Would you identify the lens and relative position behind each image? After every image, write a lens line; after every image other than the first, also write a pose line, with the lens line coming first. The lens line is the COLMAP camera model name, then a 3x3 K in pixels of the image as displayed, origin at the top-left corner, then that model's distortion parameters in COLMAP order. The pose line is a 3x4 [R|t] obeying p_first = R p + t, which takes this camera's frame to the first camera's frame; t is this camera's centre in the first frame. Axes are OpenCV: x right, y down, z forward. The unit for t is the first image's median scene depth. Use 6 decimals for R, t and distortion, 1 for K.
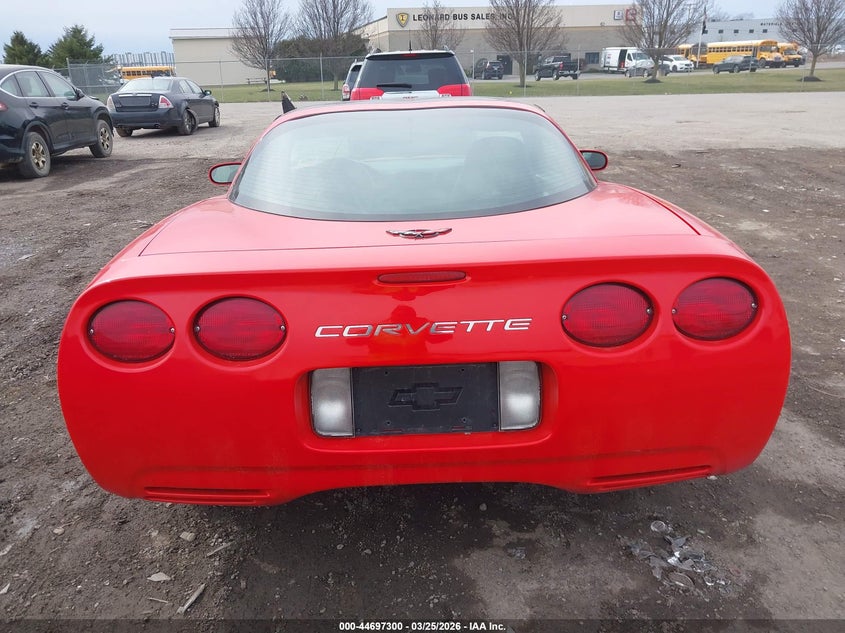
lens RADIAL K [[666.0, 0, 414.6], [0, 666.0, 314.2], [0, 0, 1]] dist [0.000110, -0.001155]
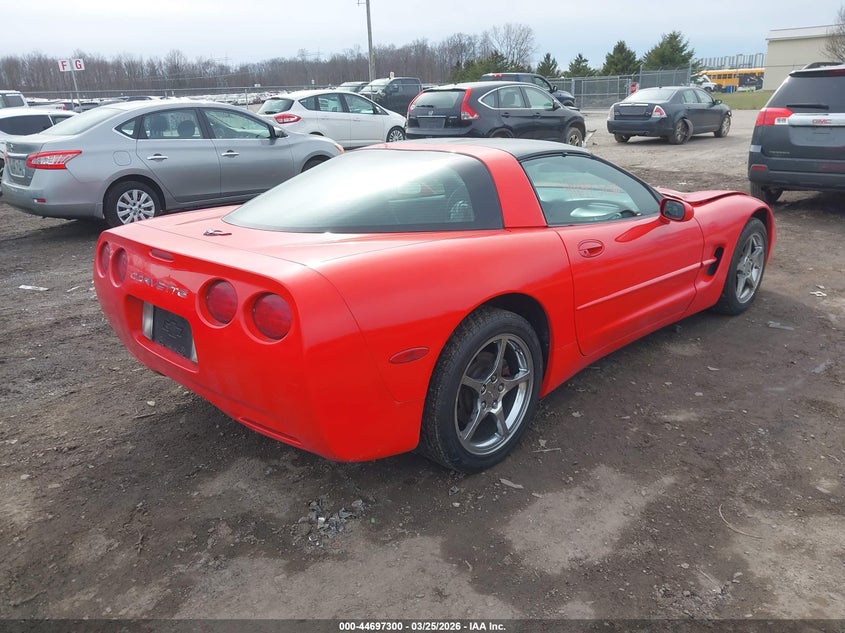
lens RADIAL K [[666.0, 0, 414.6], [0, 666.0, 314.2], [0, 0, 1]] dist [0.000110, -0.001155]
pose [[0.692944, 0.231751, -0.682730, 0.134220], [-0.233961, 0.967967, 0.091113, -0.017387], [0.681976, 0.096596, 0.724968, 0.016941]]
